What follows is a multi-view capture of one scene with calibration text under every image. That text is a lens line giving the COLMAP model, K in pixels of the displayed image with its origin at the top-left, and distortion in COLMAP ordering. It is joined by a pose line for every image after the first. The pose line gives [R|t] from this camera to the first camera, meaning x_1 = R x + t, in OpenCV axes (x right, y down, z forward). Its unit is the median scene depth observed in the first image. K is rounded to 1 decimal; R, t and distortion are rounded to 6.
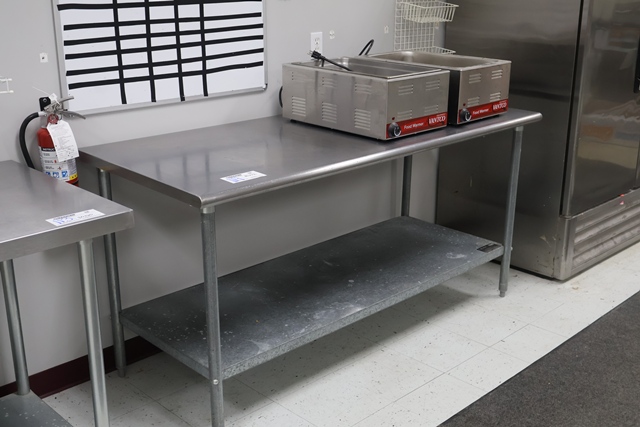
lens RADIAL K [[761.2, 0, 320.0], [0, 761.2, 213.5], [0, 0, 1]] dist [-0.018415, -0.008593]
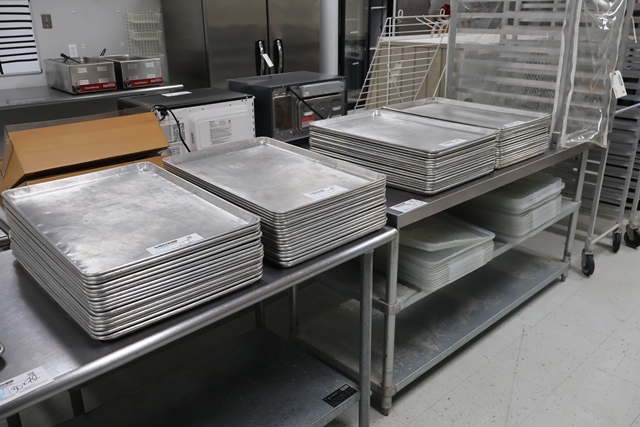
lens RADIAL K [[539.2, 0, 320.0], [0, 539.2, 213.5], [0, 0, 1]] dist [0.009587, 0.002910]
pose [[0.999986, -0.002047, 0.004817, 0.752460], [0.001763, 0.998312, 0.058046, 0.152793], [-0.004928, -0.058037, 0.998302, -0.559533]]
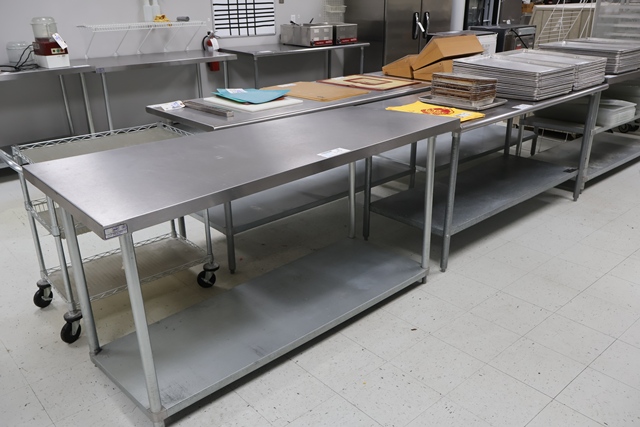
lens RADIAL K [[535.6, 0, 320.0], [0, 535.6, 213.5], [0, 0, 1]] dist [0.007636, -0.078615]
pose [[0.999321, 0.008718, -0.035799, 0.206146], [-0.005828, 0.996773, 0.080055, 0.411970], [0.036381, -0.079792, 0.996147, -1.280144]]
